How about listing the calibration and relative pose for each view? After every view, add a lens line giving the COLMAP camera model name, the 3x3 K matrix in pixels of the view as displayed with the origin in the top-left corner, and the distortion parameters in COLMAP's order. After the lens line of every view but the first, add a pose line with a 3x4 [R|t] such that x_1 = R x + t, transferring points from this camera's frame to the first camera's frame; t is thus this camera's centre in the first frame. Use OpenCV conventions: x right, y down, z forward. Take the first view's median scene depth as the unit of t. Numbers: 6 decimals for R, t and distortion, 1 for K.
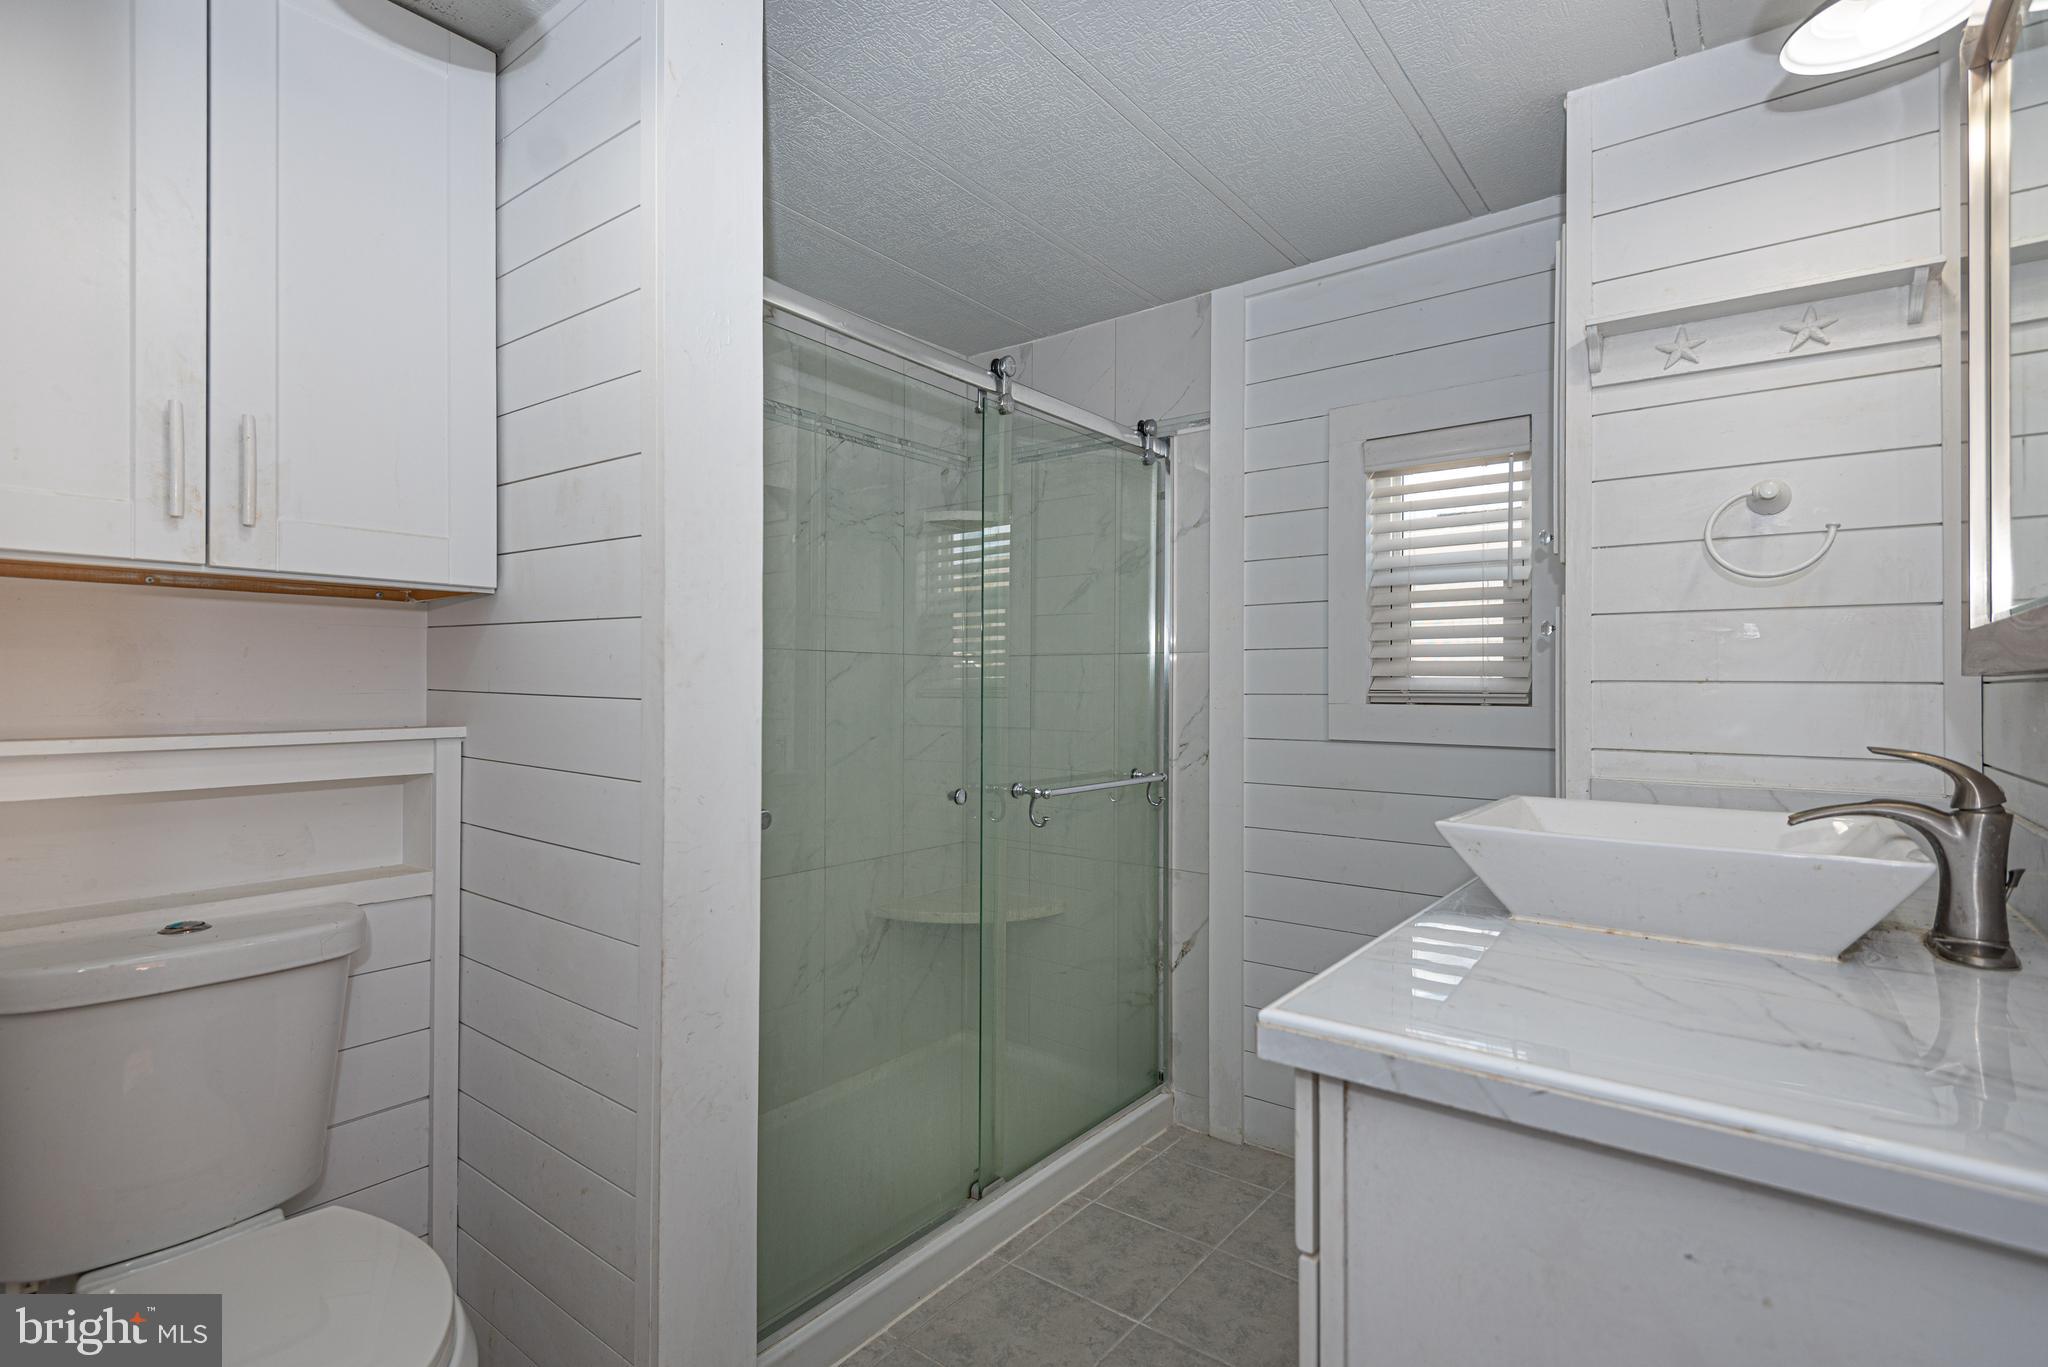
lens RADIAL K [[941.4, 0, 1030.5], [0, 941.4, 683.2], [0, 0, 1]] dist [0.011854, -0.001099]
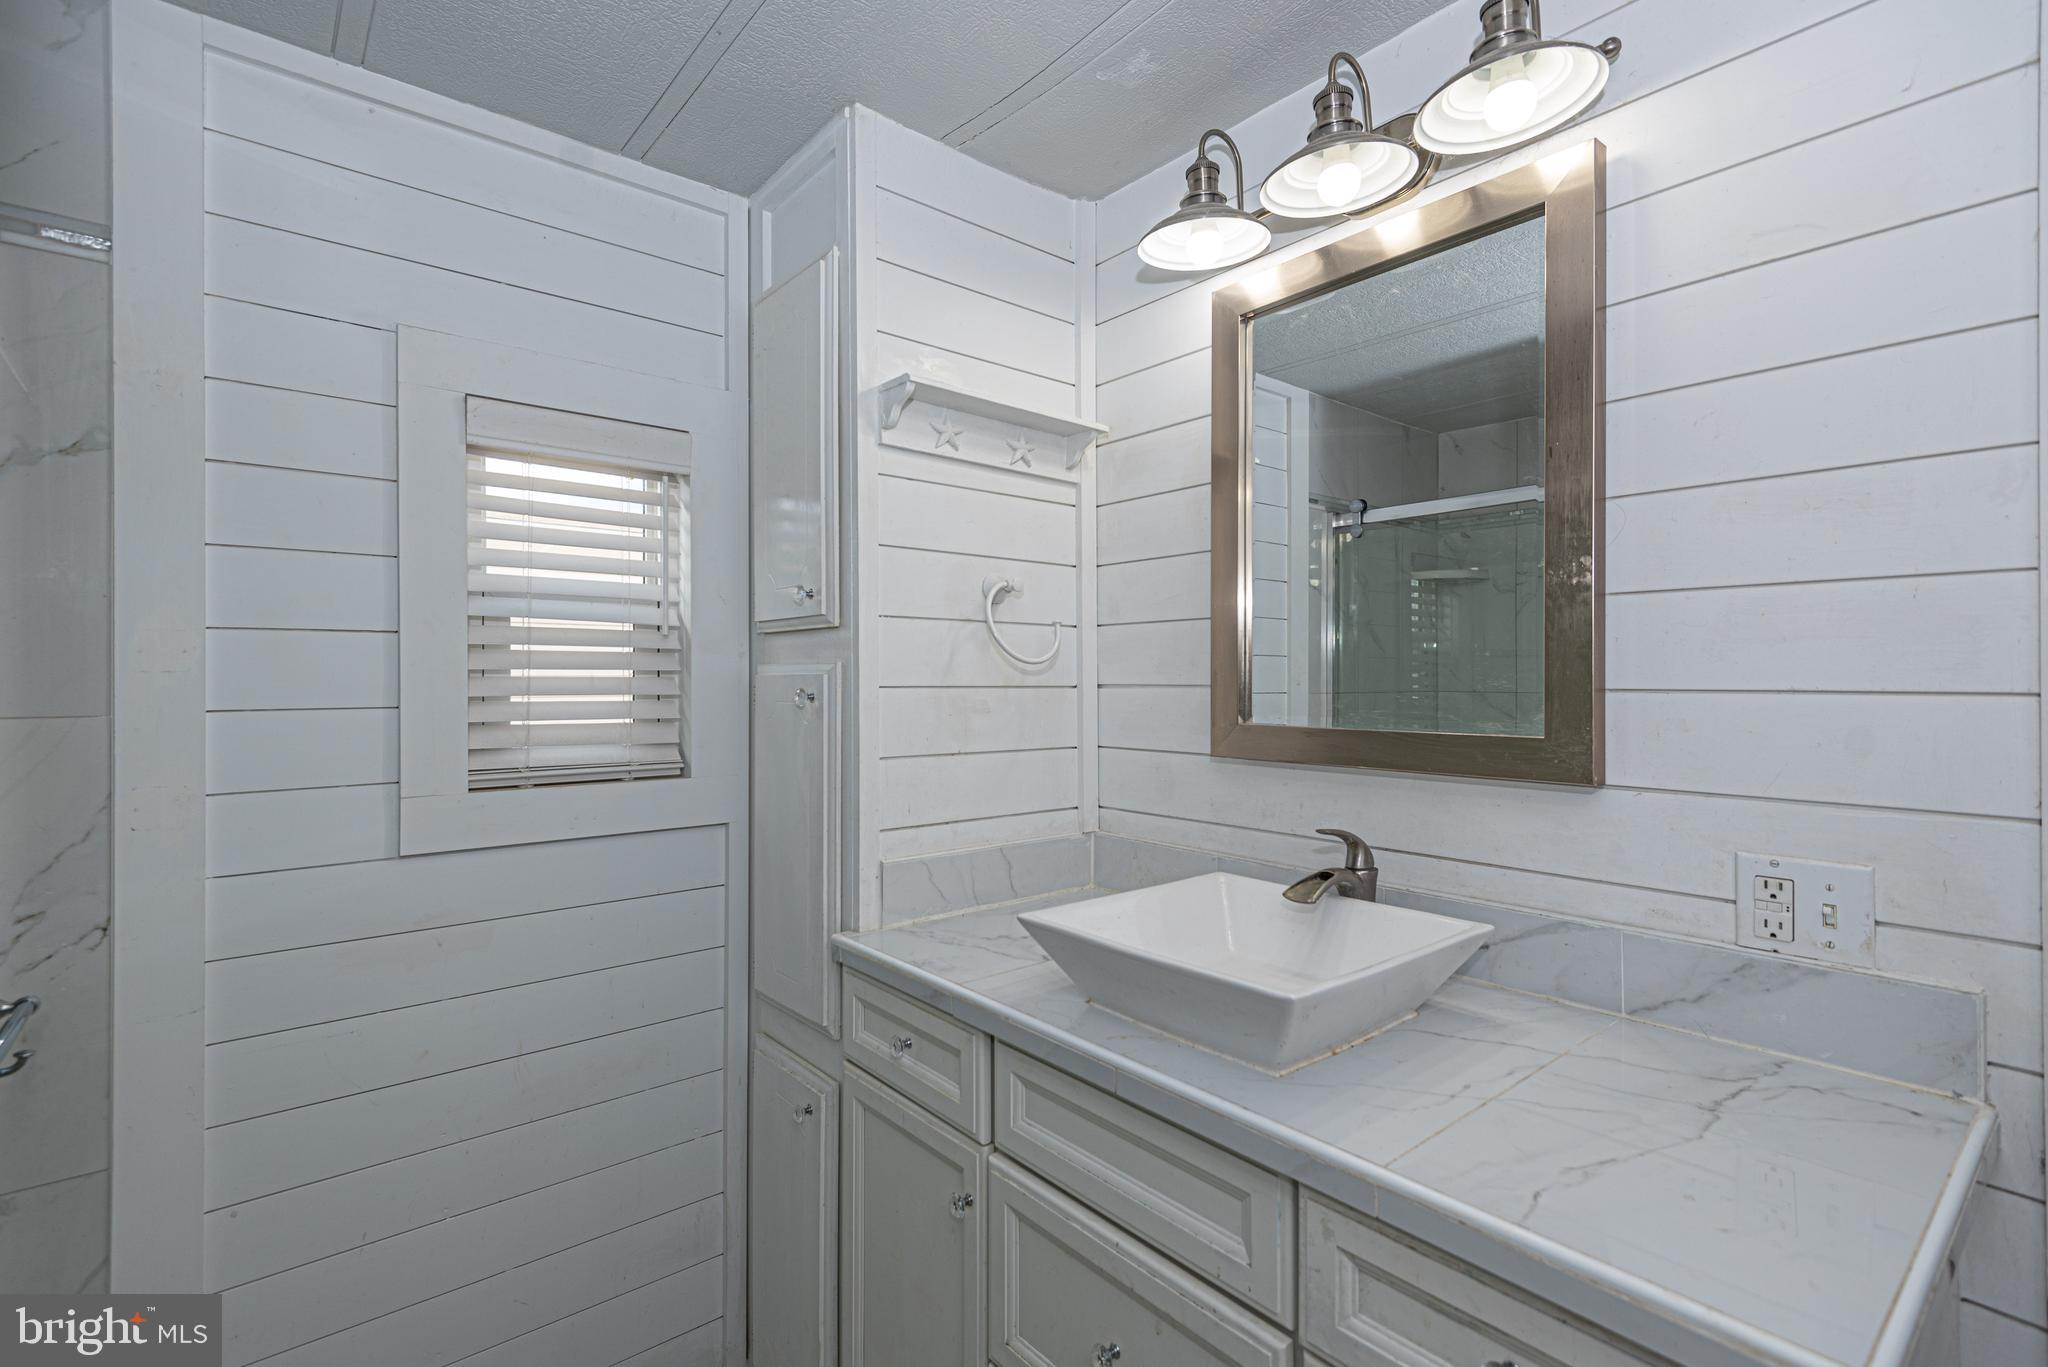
lens RADIAL K [[941.4, 0, 1025.0], [0, 941.4, 675.5], [0, 0, 1]] dist [0.011854, -0.001099]
pose [[0.248453, 0.010707, 0.968585, -0.199890], [-0.001134, 0.999941, -0.010763, -0.056964], [-0.968643, 0.001576, 0.248451, 0.481281]]
